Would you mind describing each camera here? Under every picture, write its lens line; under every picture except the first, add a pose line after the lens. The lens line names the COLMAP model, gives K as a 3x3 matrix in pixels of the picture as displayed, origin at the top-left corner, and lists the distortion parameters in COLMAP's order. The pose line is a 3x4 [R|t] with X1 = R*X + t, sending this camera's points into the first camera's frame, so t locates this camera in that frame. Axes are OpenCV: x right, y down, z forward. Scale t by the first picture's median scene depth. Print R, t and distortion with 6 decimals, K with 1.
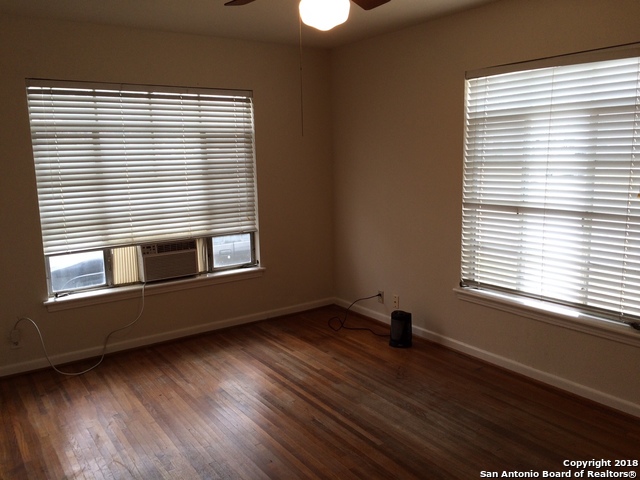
lens RADIAL K [[535.2, 0, 320.0], [0, 535.2, 240.0], [0, 0, 1]] dist [-0.005164, -0.009341]
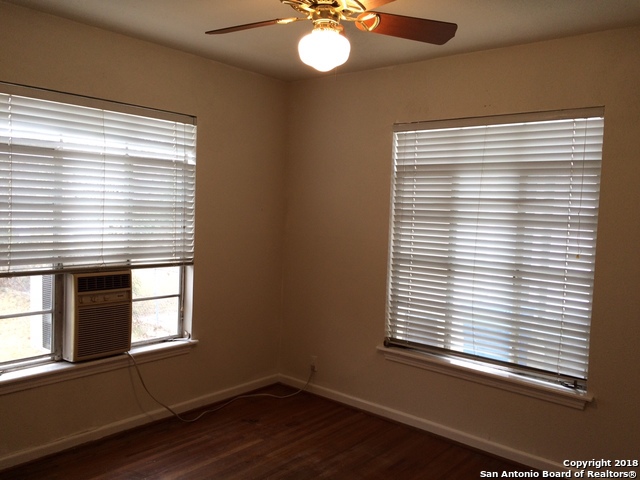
lens RADIAL K [[487.4, 0, 320.1], [0, 487.4, 226.5], [0, 0, 1]] dist [0.045712, -0.001254]
pose [[0.944979, 0.037625, 0.324959, -0.145344], [-0.002238, 0.994084, -0.108592, -0.030149], [-0.327123, 0.101890, 0.939473, 0.223603]]
